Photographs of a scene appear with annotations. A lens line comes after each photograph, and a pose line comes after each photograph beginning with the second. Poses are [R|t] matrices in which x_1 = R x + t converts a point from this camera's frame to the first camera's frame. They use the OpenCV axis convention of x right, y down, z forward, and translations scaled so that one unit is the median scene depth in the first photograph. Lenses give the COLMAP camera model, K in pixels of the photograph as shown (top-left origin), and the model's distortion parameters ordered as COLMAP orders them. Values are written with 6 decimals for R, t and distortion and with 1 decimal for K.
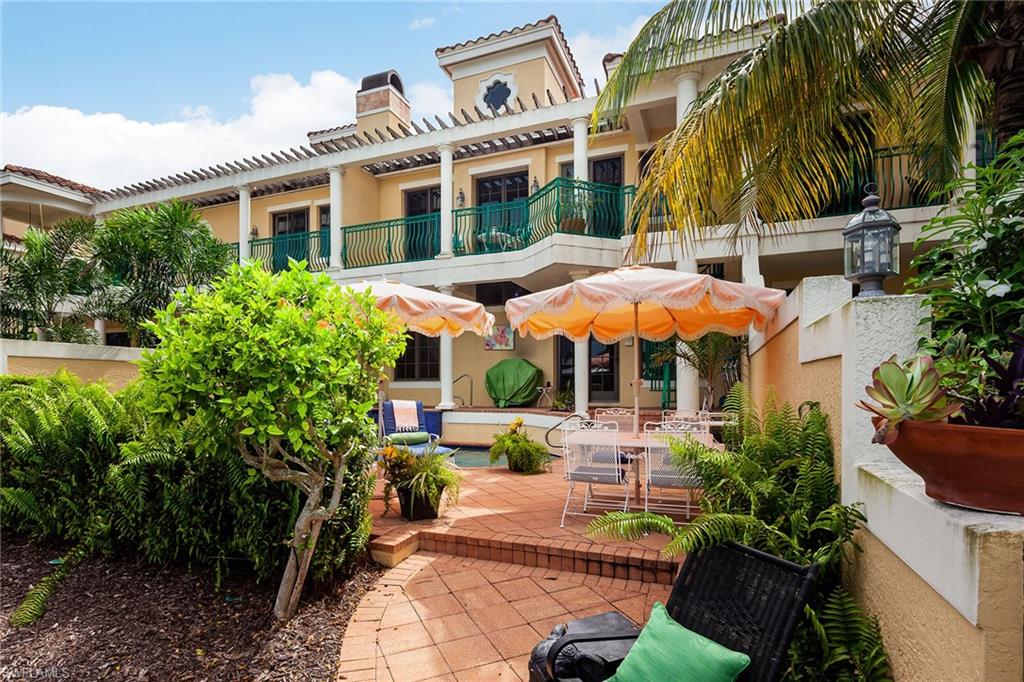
lens RADIAL K [[498.8, 0, 508.0], [0, 498.8, 369.1], [0, 0, 1]] dist [0.002022, 0.000365]
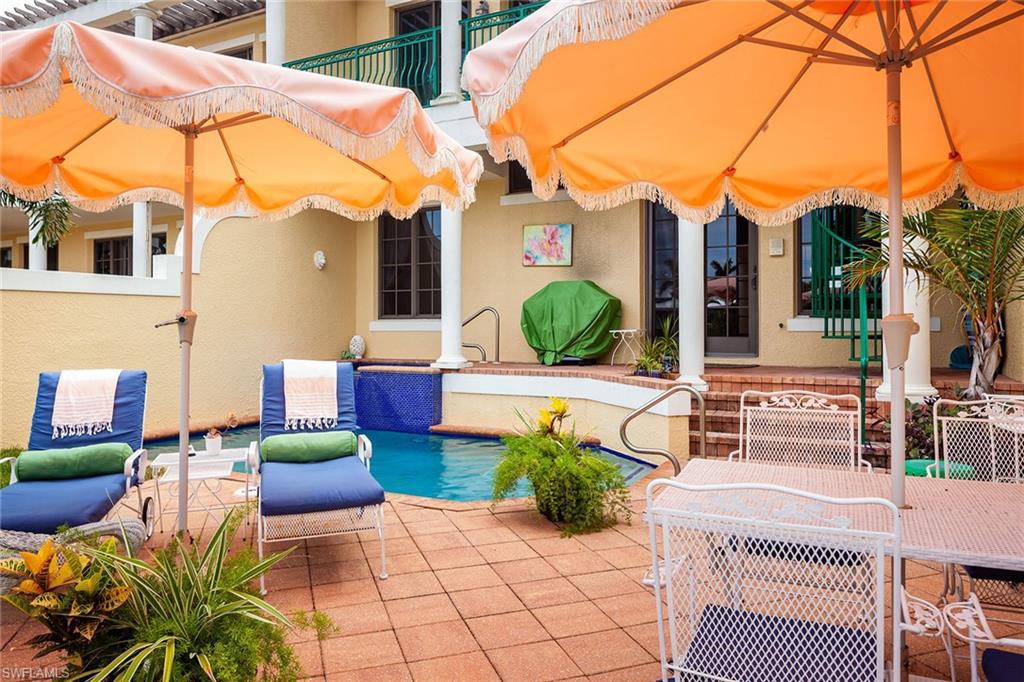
lens RADIAL K [[692.3, 0, 512.7], [0, 692.3, 315.0], [0, 0, 1]] dist [0.001231, 0.001234]
pose [[0.995332, -0.000790, -0.096506, 0.025397], [0.002527, 0.999837, 0.017882, 0.005304], [0.096476, -0.018042, 0.995172, 0.223595]]
